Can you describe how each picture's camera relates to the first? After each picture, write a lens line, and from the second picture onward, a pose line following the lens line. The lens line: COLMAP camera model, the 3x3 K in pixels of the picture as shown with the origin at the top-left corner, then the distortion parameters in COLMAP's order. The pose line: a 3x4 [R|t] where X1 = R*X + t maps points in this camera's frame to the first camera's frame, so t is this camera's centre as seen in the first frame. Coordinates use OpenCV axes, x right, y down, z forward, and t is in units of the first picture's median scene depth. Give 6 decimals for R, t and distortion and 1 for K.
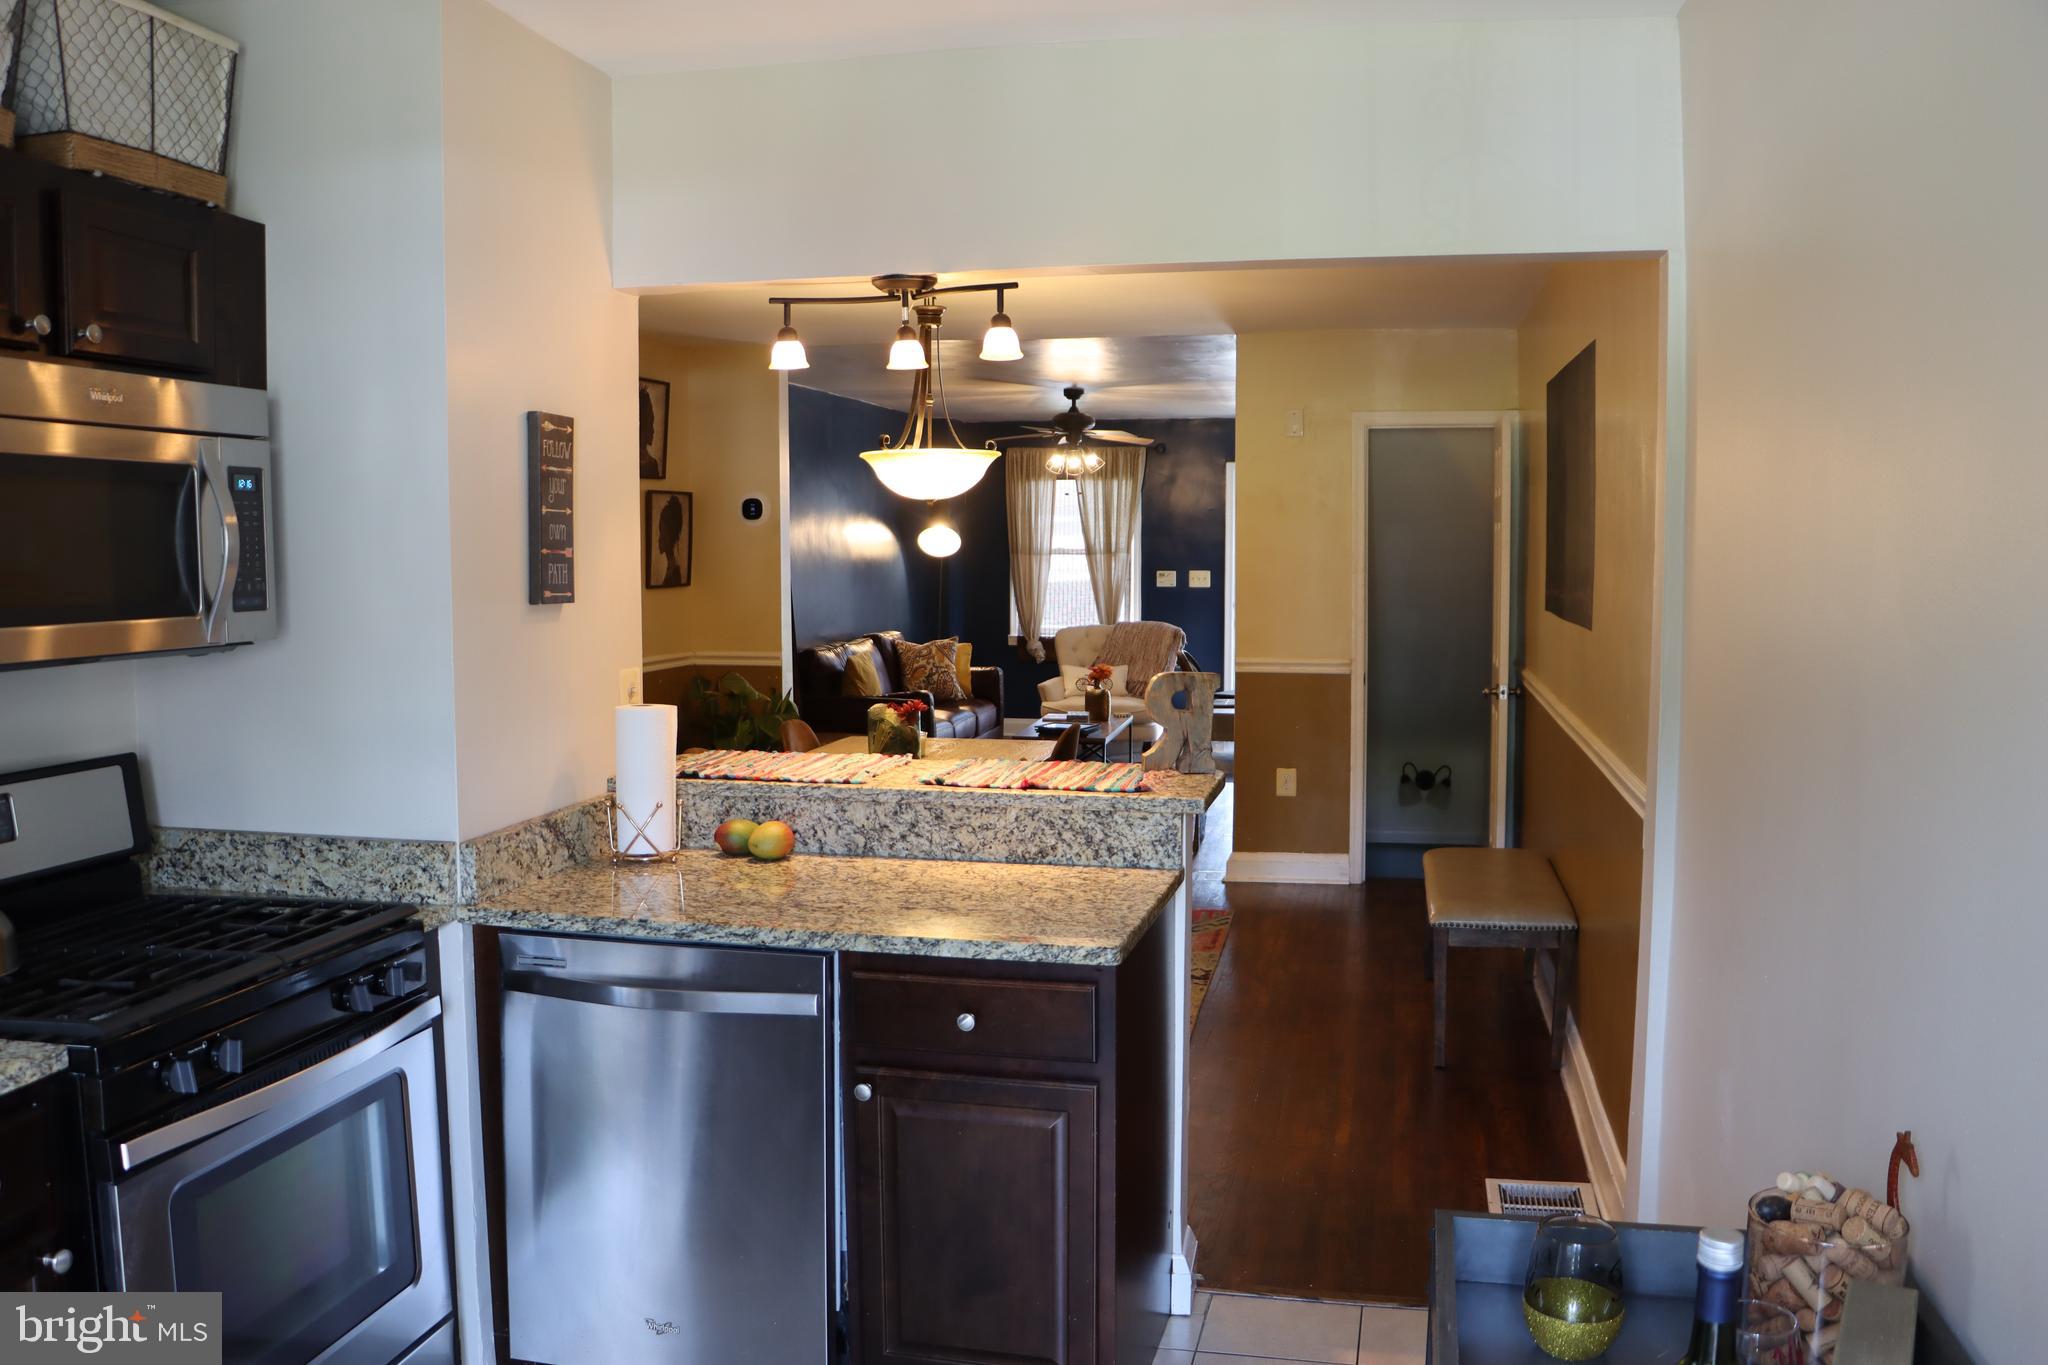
lens RADIAL K [[1711.5, 0, 1027.0], [0, 1711.5, 688.4], [0, 0, 1]] dist [-0.180404, 0.162307]
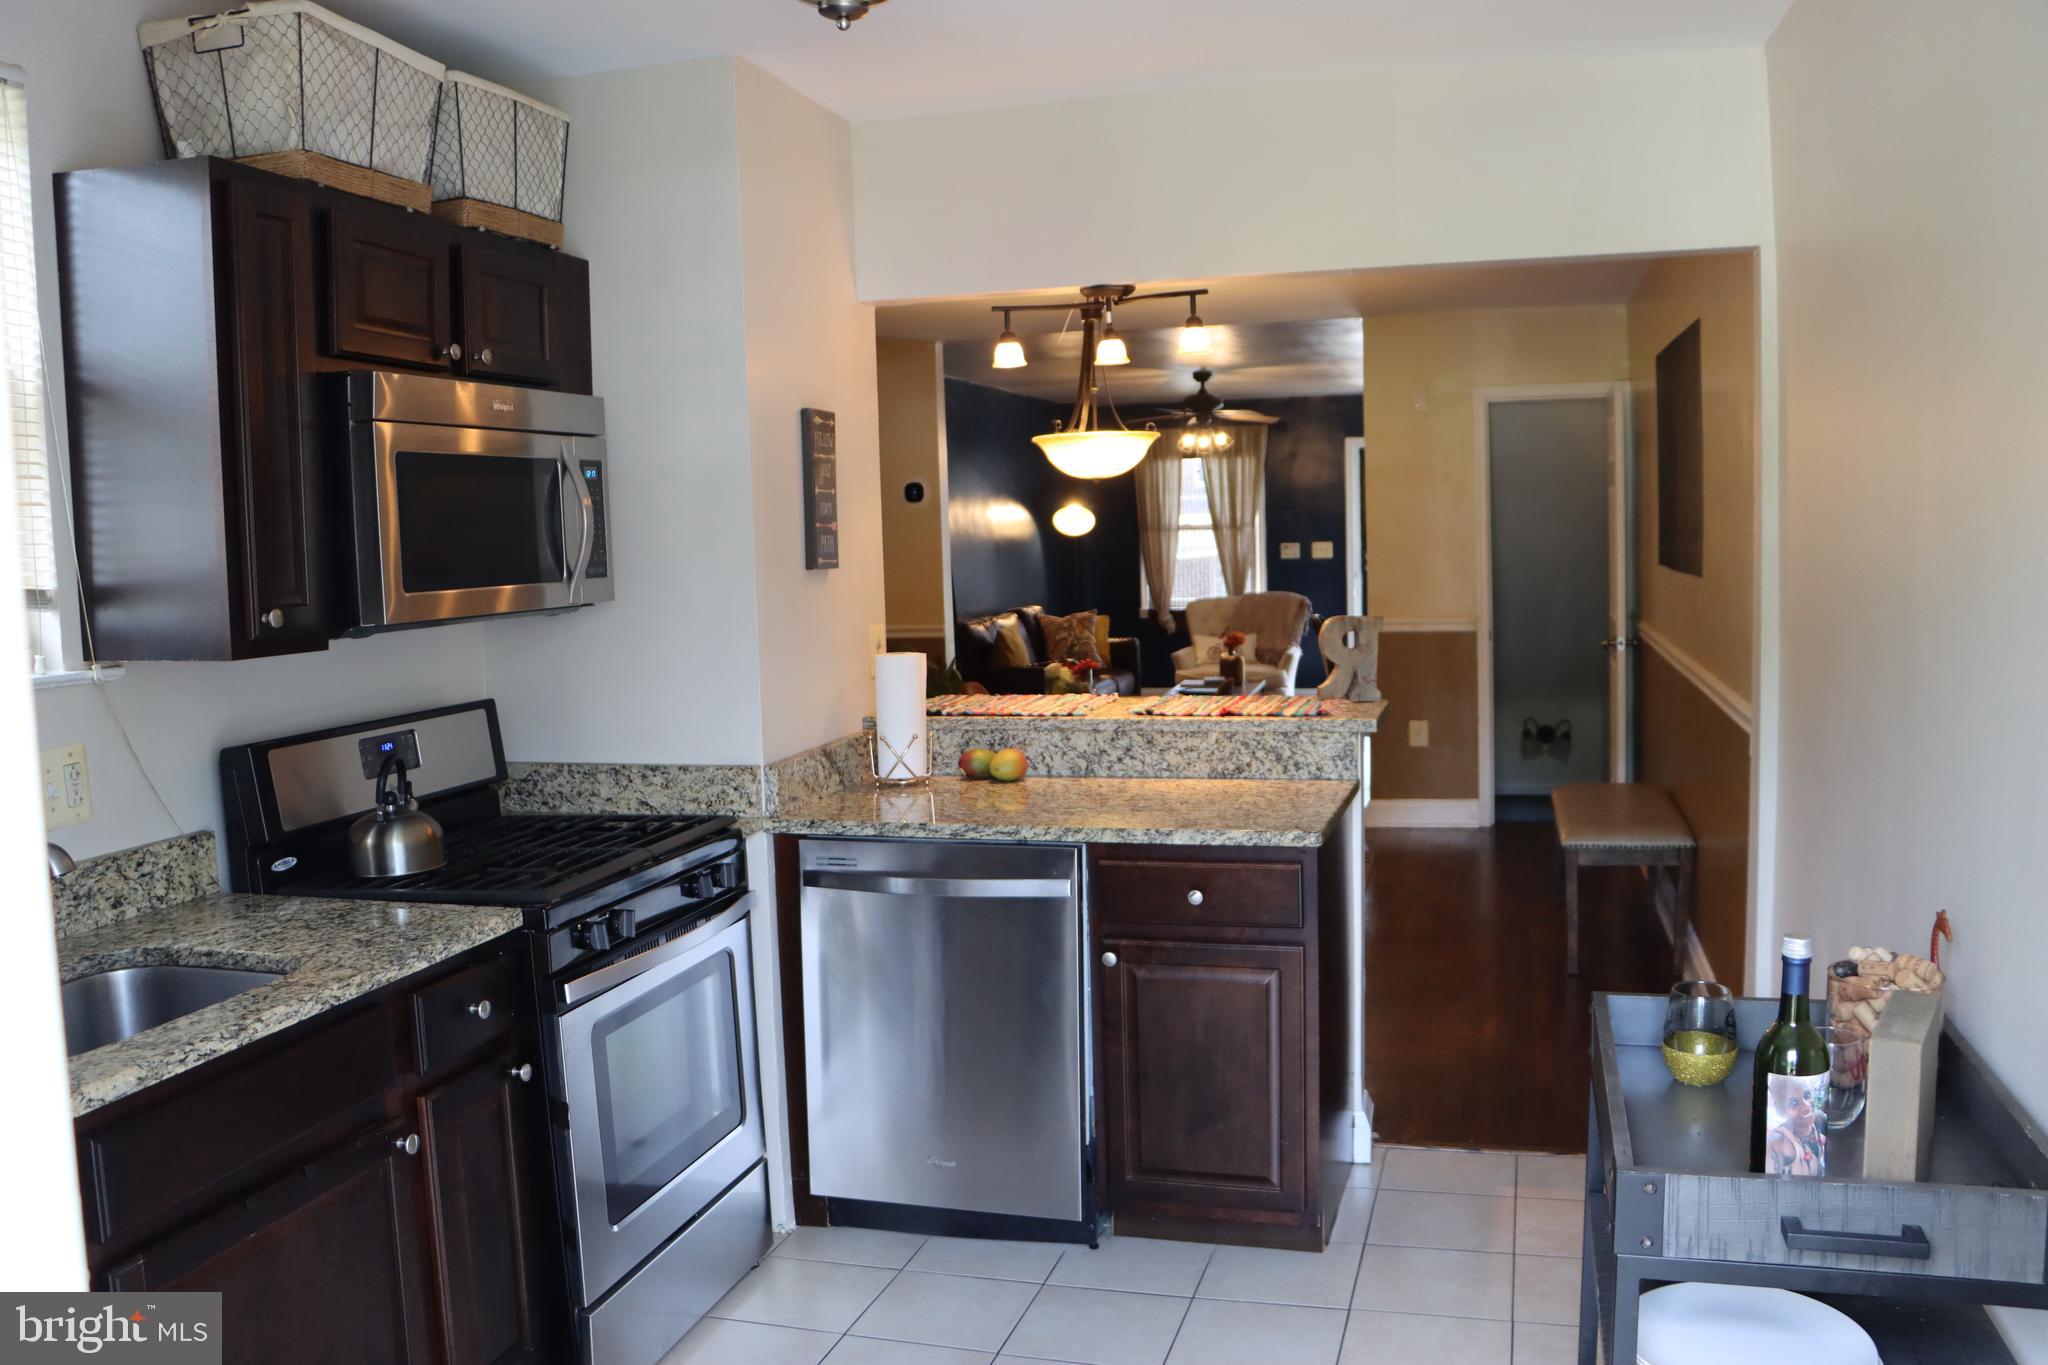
lens RADIAL K [[1711.5, 0, 1032.1], [0, 1711.5, 684.8], [0, 0, 1]] dist [-0.180404, 0.162307]
pose [[0.997971, -0.022883, -0.059422, -0.025246], [0.023353, 0.999701, 0.007226, 0.010323], [0.059239, -0.008599, 0.998207, -0.076457]]
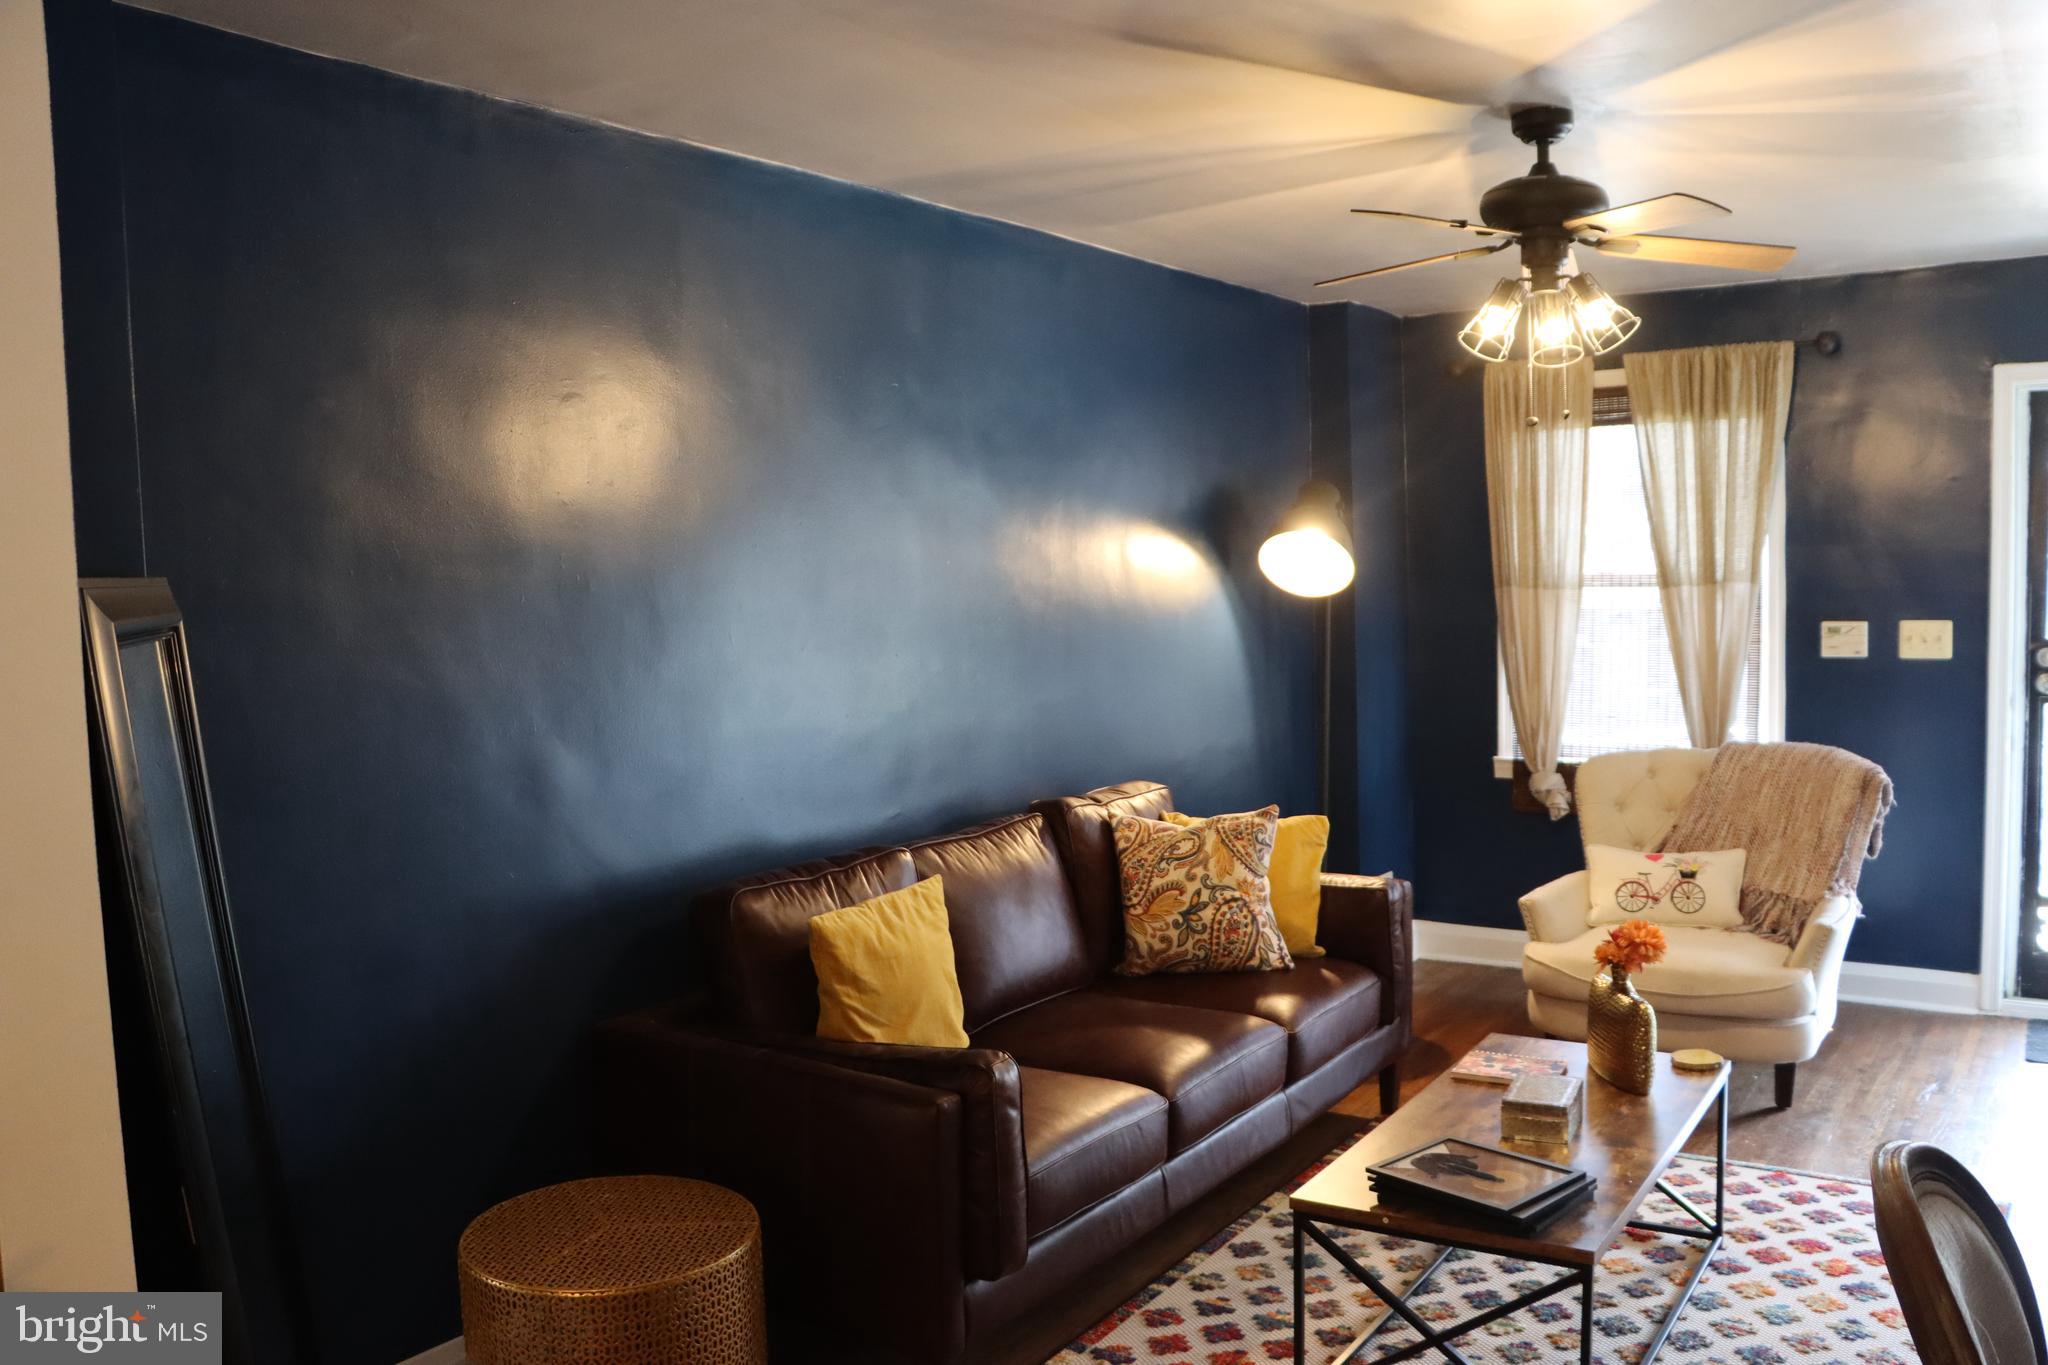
lens RADIAL K [[1711.5, 0, 1035.4], [0, 1711.5, 694.0], [0, 0, 1]] dist [-0.180404, 0.162307]
pose [[0.929101, 0.003356, -0.369812, 0.072224], [-0.006808, 0.999945, -0.008030, -0.071841], [0.369765, 0.009979, 0.929072, 0.838036]]
